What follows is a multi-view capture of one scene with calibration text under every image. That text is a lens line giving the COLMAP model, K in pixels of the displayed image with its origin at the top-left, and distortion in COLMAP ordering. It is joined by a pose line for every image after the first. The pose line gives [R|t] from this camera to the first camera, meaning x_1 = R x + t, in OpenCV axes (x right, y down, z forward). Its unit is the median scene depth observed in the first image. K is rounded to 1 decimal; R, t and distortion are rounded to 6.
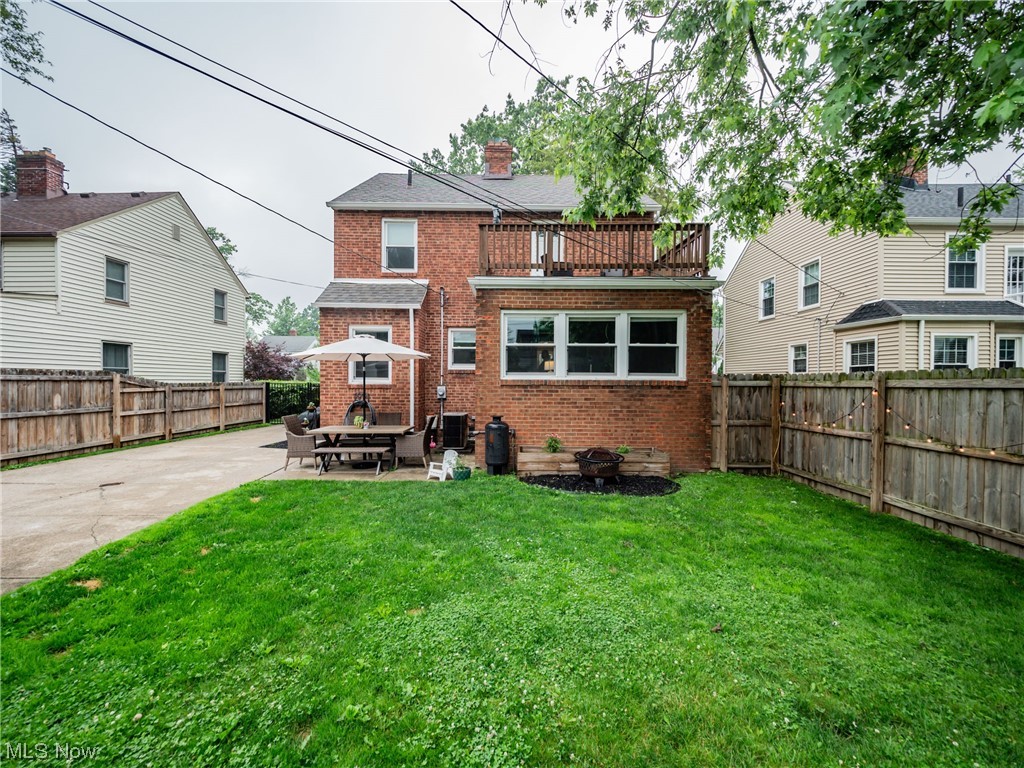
lens RADIAL K [[430.9, 0, 513.6], [0, 430.9, 384.6], [0, 0, 1]] dist [-0.002795, -0.002210]
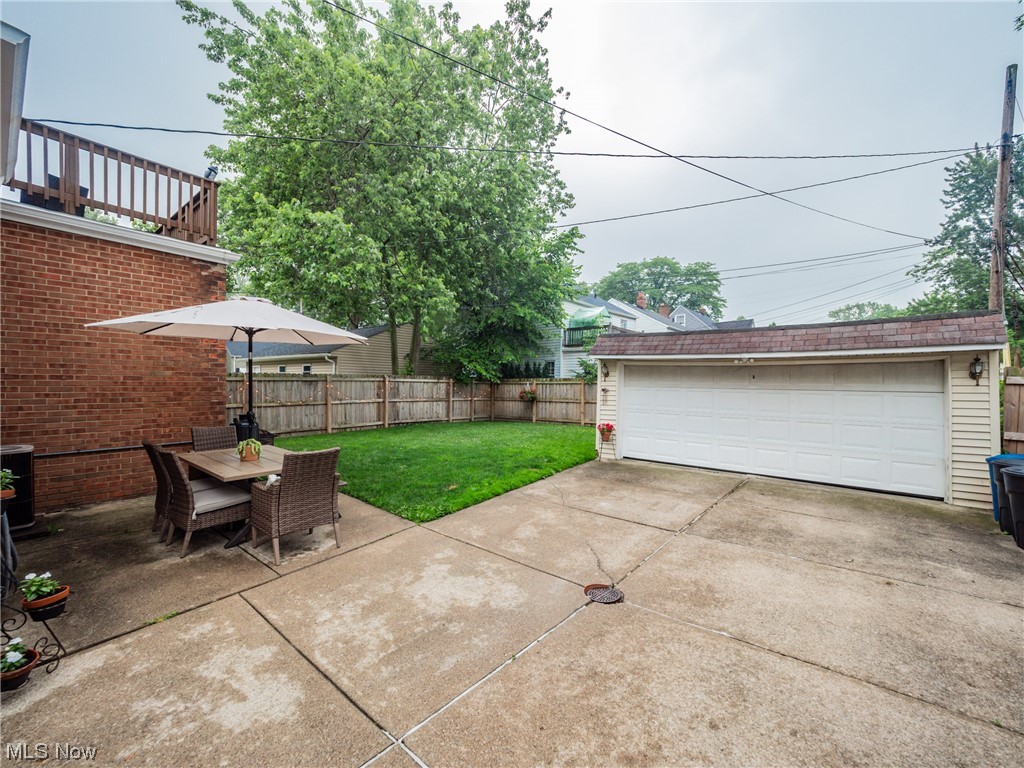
lens RADIAL K [[430.9, 0, 514.4], [0, 430.9, 381.6], [0, 0, 1]] dist [-0.002795, -0.002210]
pose [[-0.764972, -0.008121, 0.644012, -0.801503], [-0.000678, 0.999930, 0.011803, -0.007029], [-0.644063, 0.008593, -0.764924, 0.975922]]
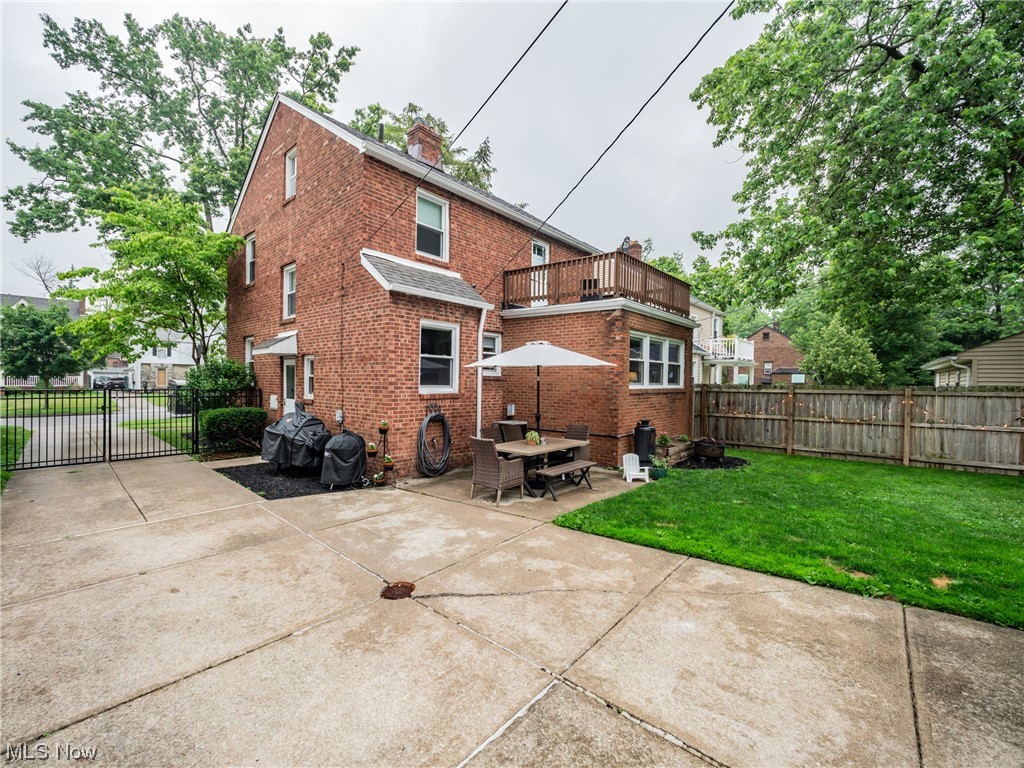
lens RADIAL K [[430.9, 0, 512.3], [0, 430.9, 383.2], [0, 0, 1]] dist [-0.002795, -0.002210]
pose [[0.661067, -0.000511, 0.750326, -0.859351], [-0.001626, 0.999996, 0.002114, -0.023070], [-0.750325, -0.002617, 0.661064, 0.361377]]
